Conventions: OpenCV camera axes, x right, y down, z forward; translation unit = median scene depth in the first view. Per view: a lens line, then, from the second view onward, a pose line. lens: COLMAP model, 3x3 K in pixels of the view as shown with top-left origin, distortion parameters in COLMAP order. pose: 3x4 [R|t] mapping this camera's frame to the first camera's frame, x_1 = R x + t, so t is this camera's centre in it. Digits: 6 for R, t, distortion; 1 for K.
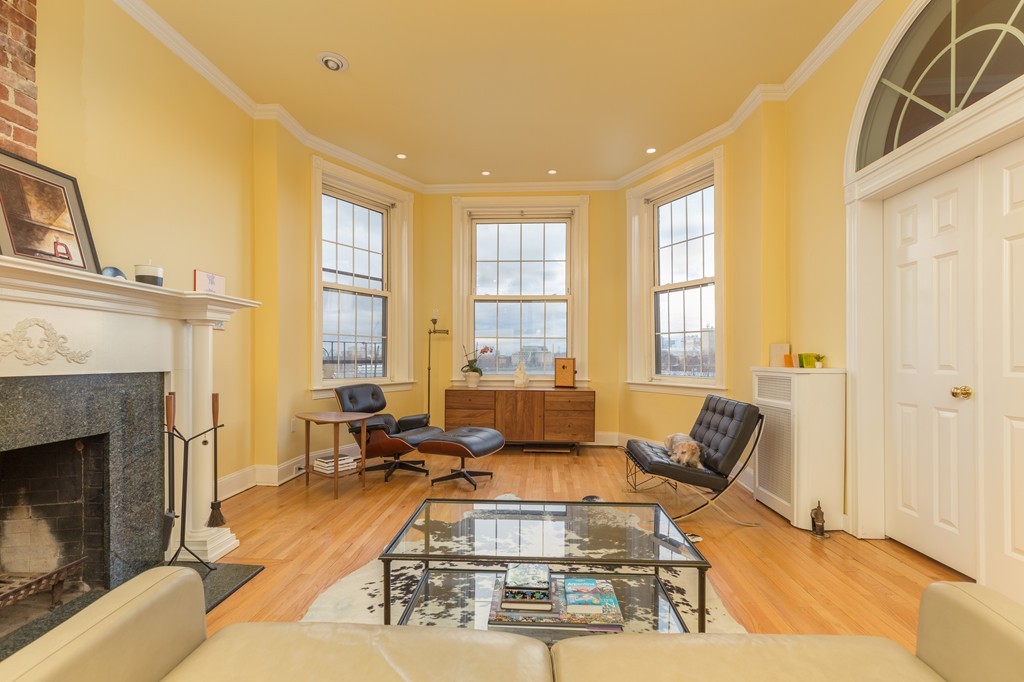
lens RADIAL K [[461.5, 0, 511.8], [0, 461.5, 360.3], [0, 0, 1]] dist [0.006441, -0.000635]
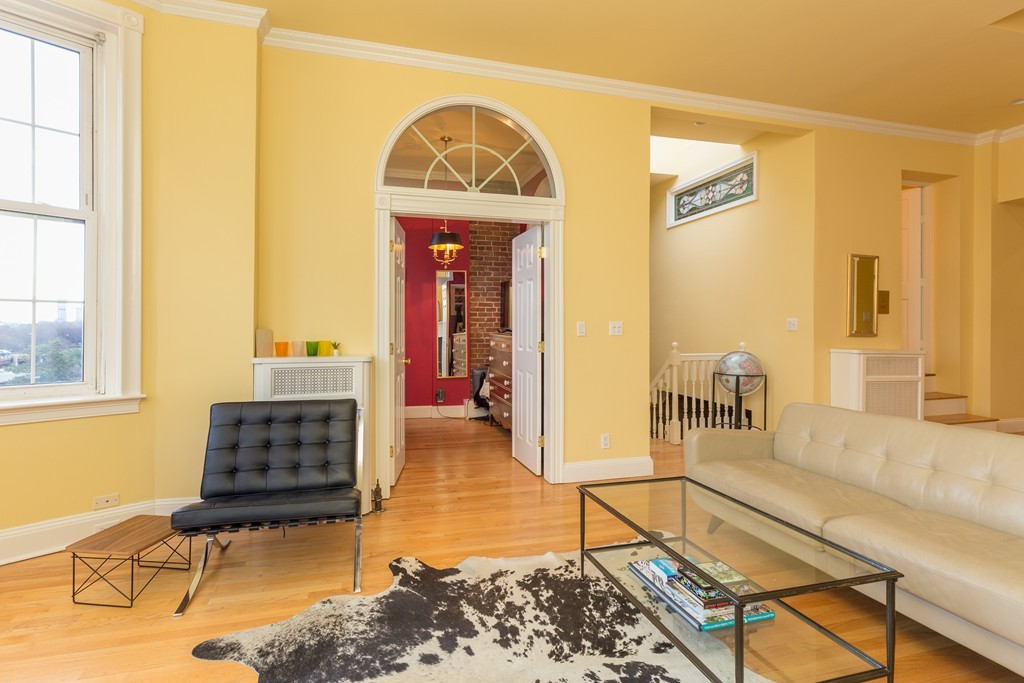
lens RADIAL K [[496.2, 0, 497.6], [0, 496.2, 329.7], [0, 0, 1]] dist [0.001561, -0.000043]
pose [[-0.320112, -0.000923, 0.947379, -0.381682], [0.005708, 0.999979, 0.002903, -0.033195], [-0.947363, 0.006337, -0.320100, 0.811324]]
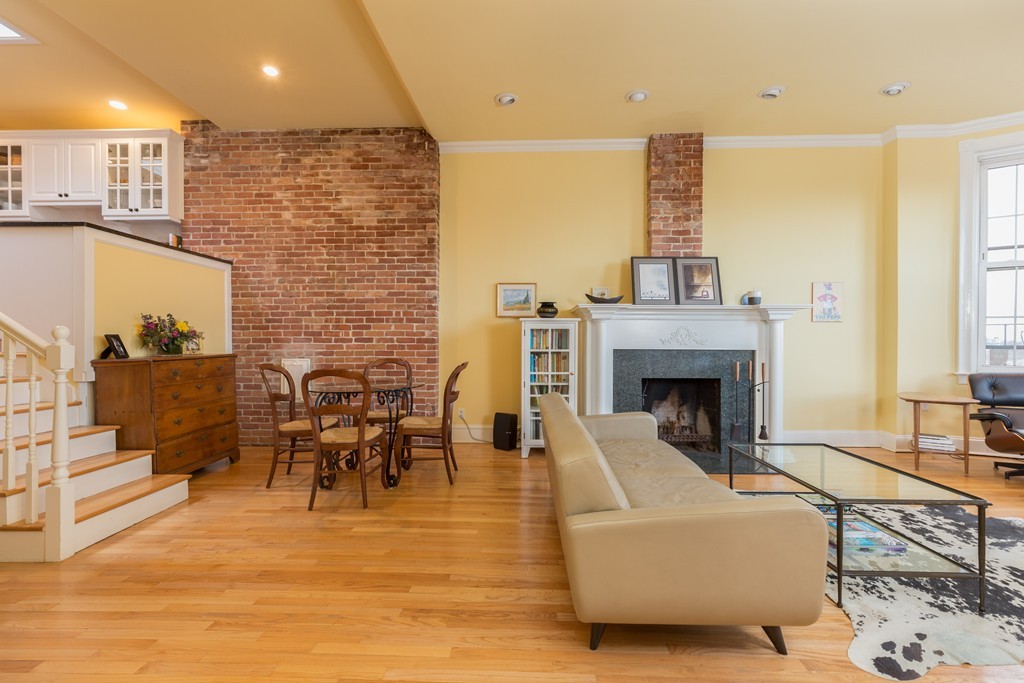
lens RADIAL K [[461.5, 0, 511.3], [0, 461.5, 344.5], [0, 0, 1]] dist [0.006441, -0.000635]
pose [[0.018433, 0.005507, -0.999815, 0.638235], [-0.006493, 0.999964, 0.005388, 0.000000], [0.999809, 0.006393, 0.018468, 0.016424]]
